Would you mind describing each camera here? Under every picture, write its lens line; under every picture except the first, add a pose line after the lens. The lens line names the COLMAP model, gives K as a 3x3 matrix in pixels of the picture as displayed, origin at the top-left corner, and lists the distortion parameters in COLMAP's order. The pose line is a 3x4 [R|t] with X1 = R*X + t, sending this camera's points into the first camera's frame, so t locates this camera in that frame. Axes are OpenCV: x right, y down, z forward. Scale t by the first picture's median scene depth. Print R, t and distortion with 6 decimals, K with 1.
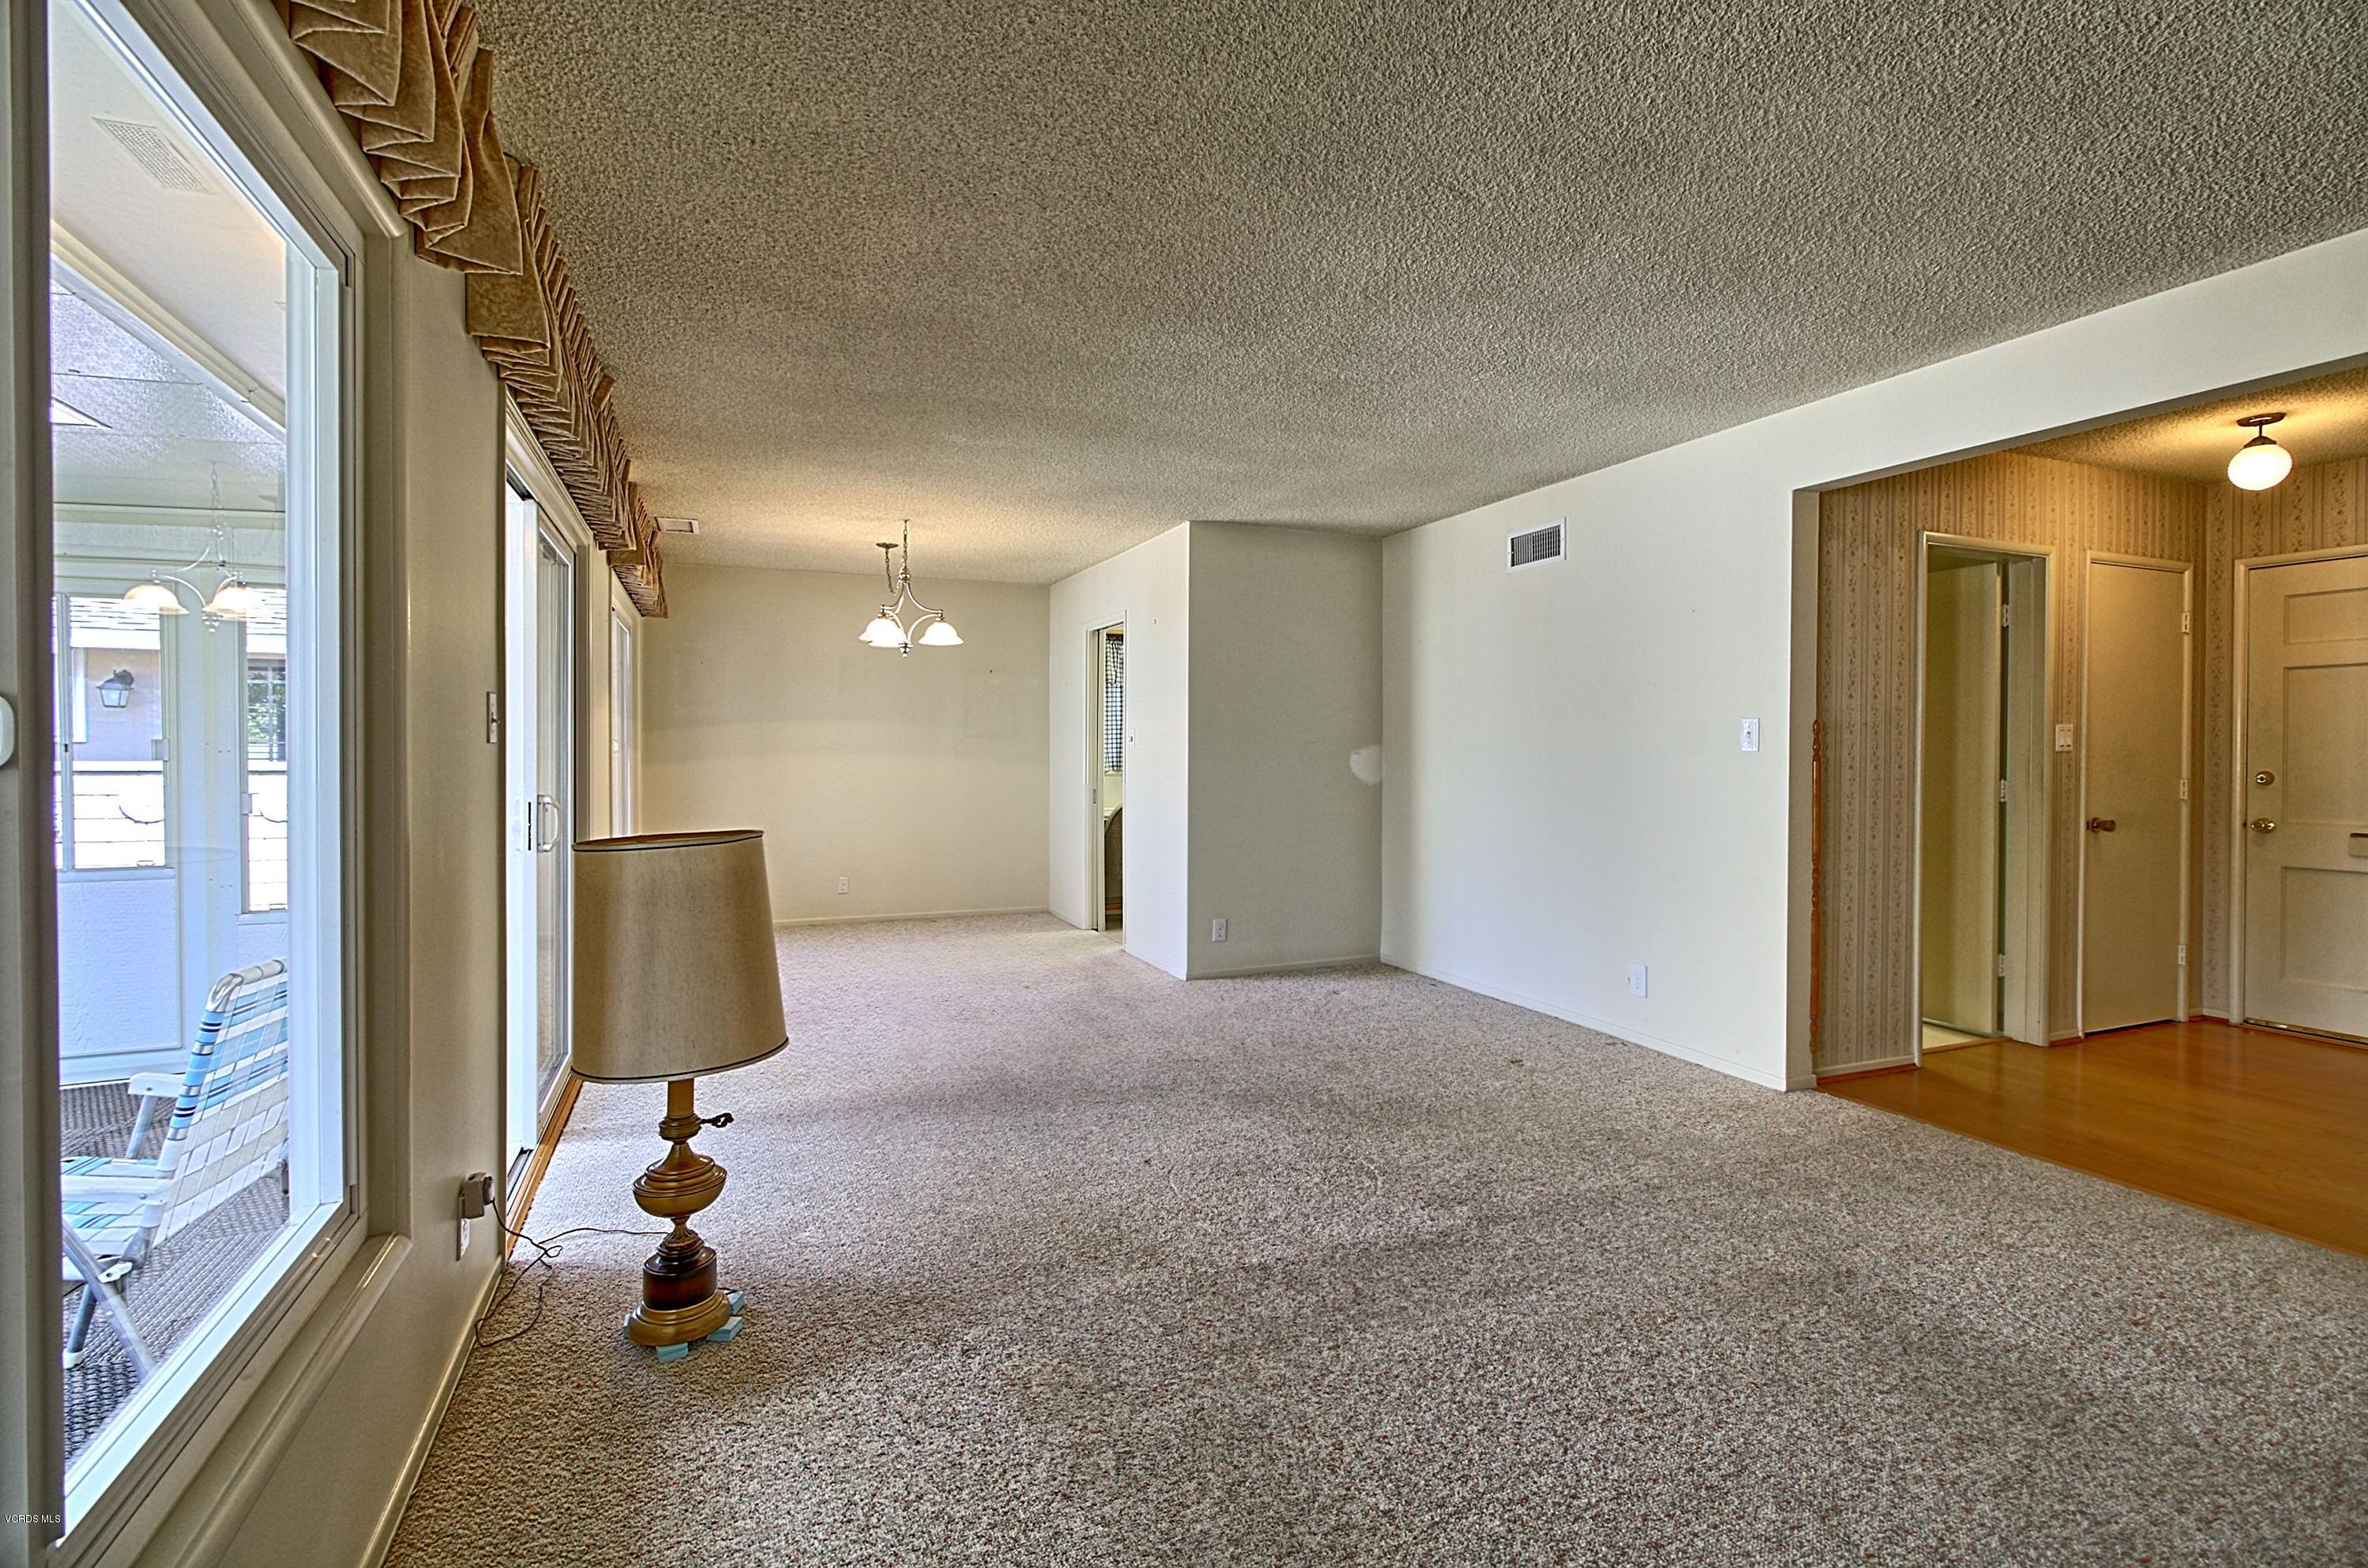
lens RADIAL K [[1097.6, 0, 1184.2], [0, 1097.6, 777.2], [0, 0, 1]] dist [0.002224, 0.003229]
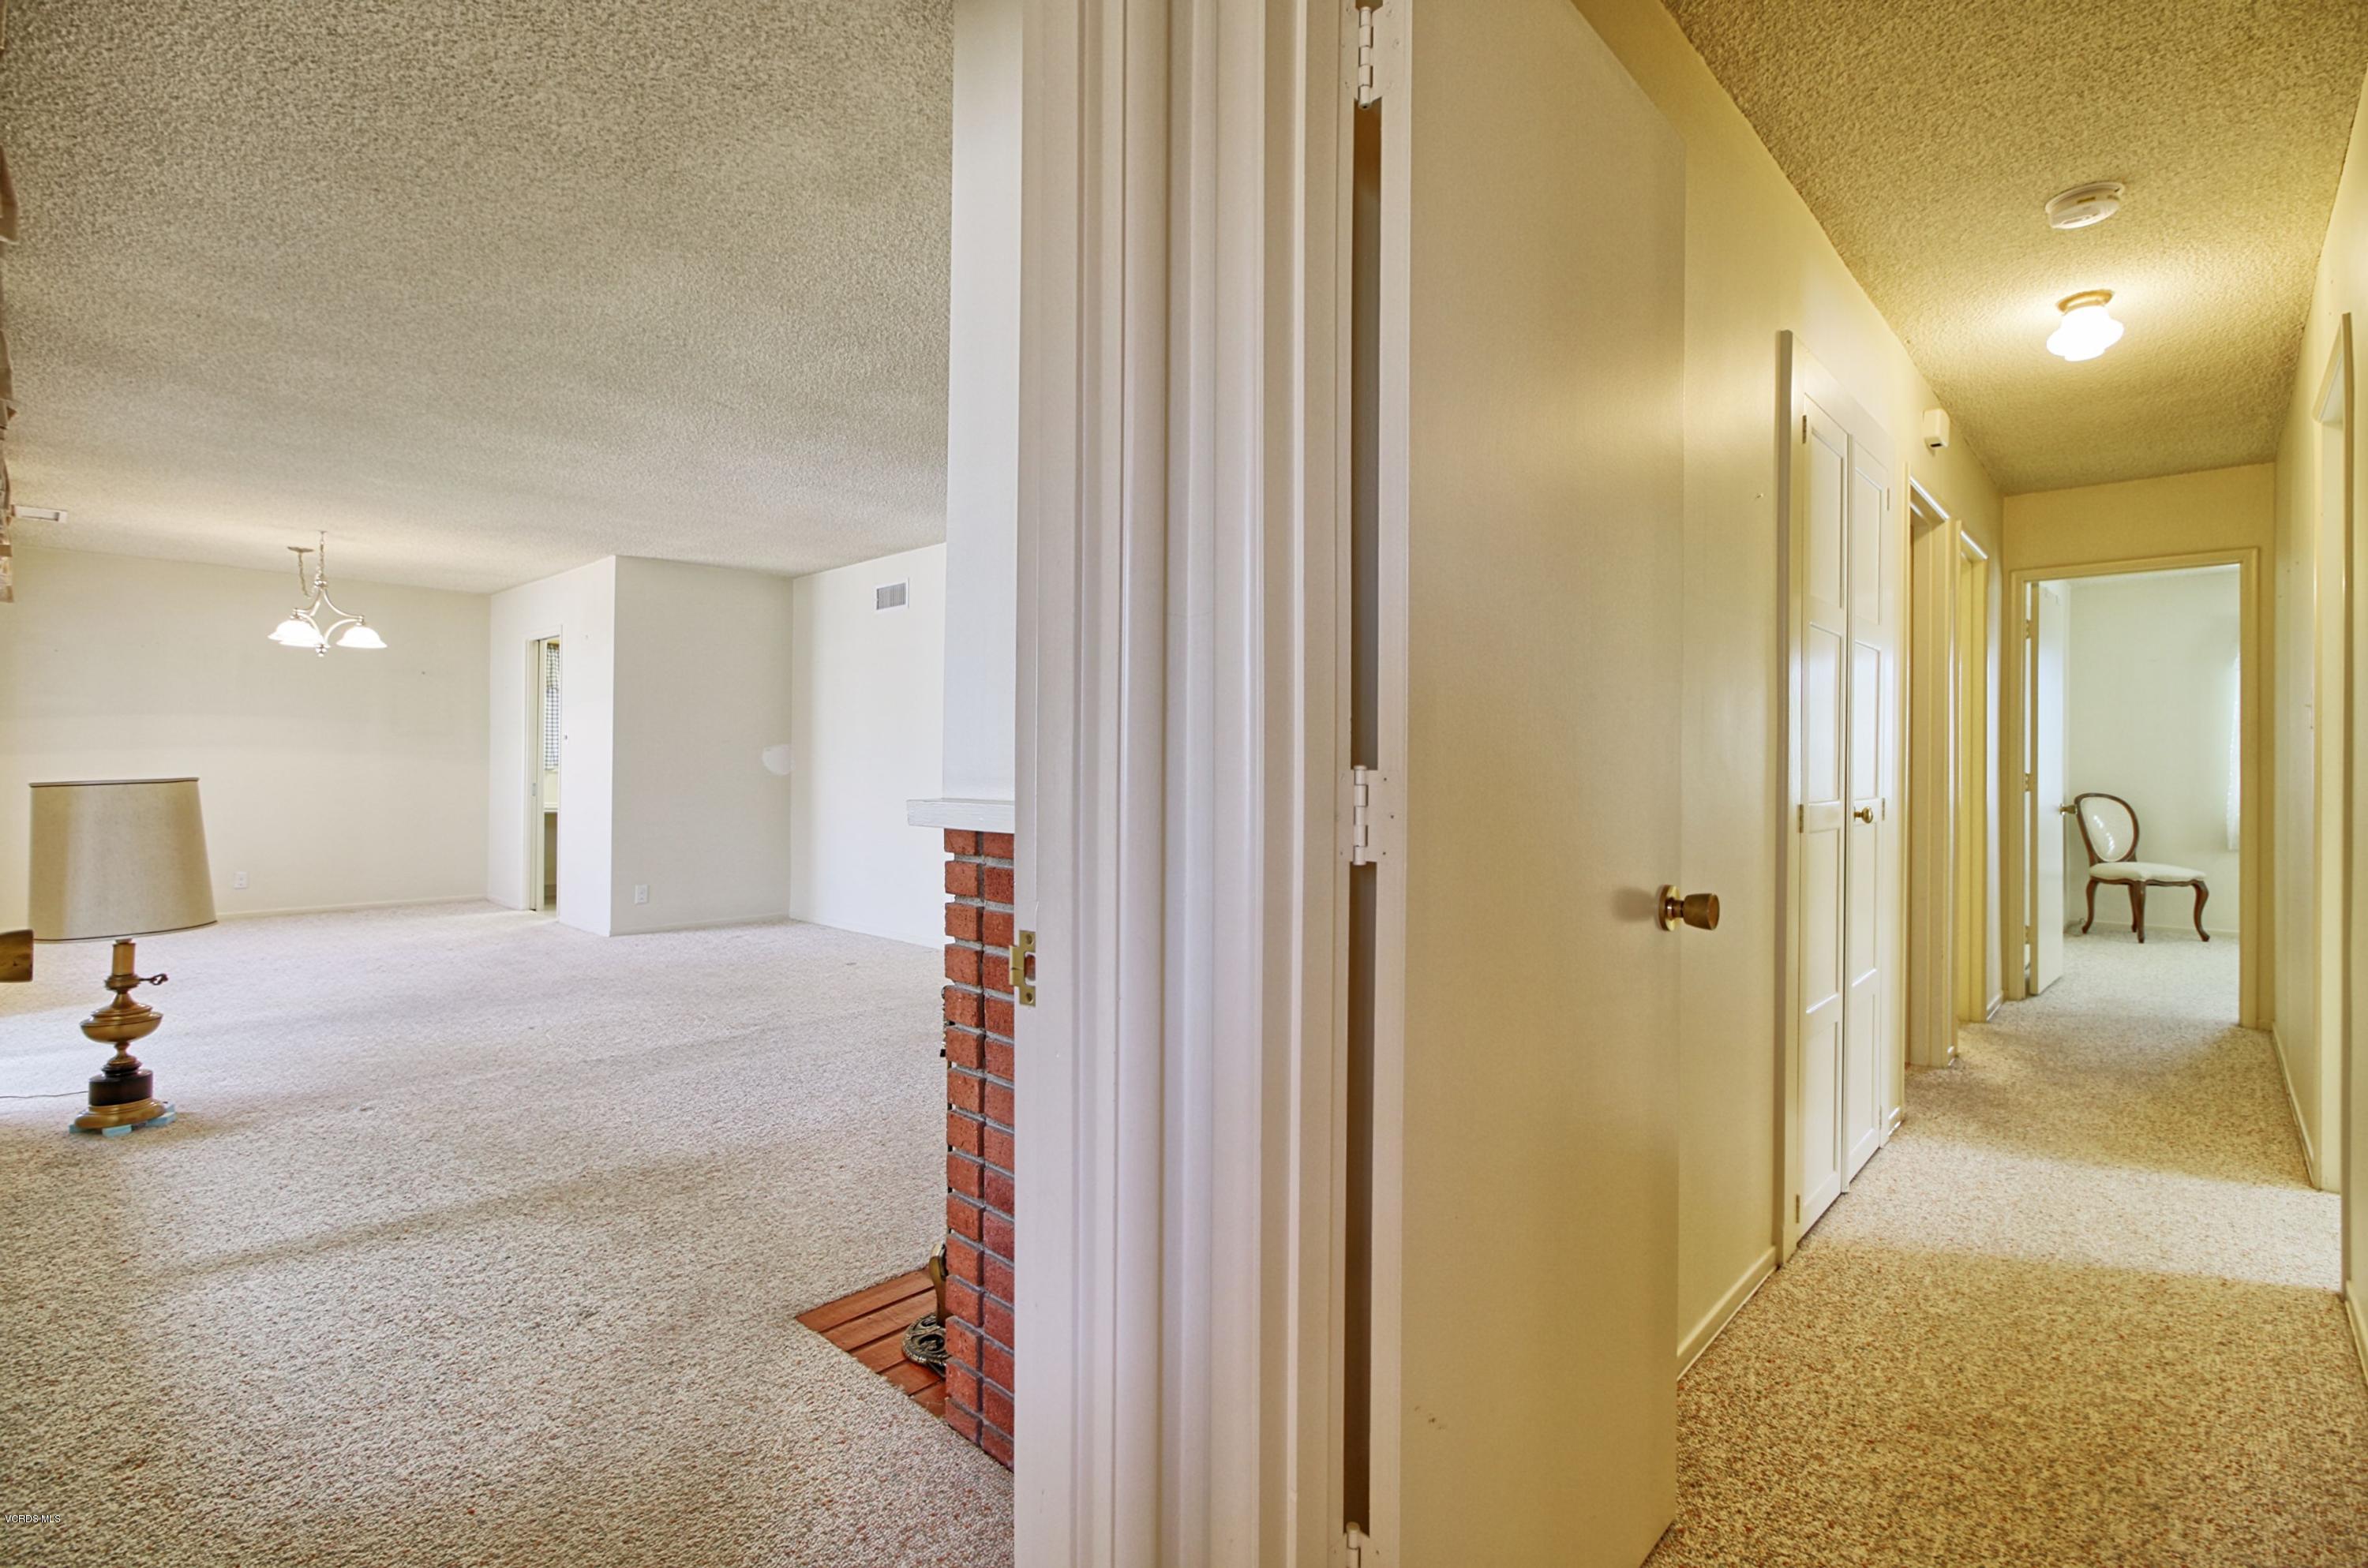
lens RADIAL K [[1097.6, 0, 1183.8], [0, 1097.6, 768.6], [0, 0, 1]] dist [0.002224, 0.003229]
pose [[0.914693, 0.002545, 0.404142, 0.093554], [0.006727, 0.999746, -0.021519, 0.032661], [-0.404094, 0.022402, 0.914443, -0.365262]]
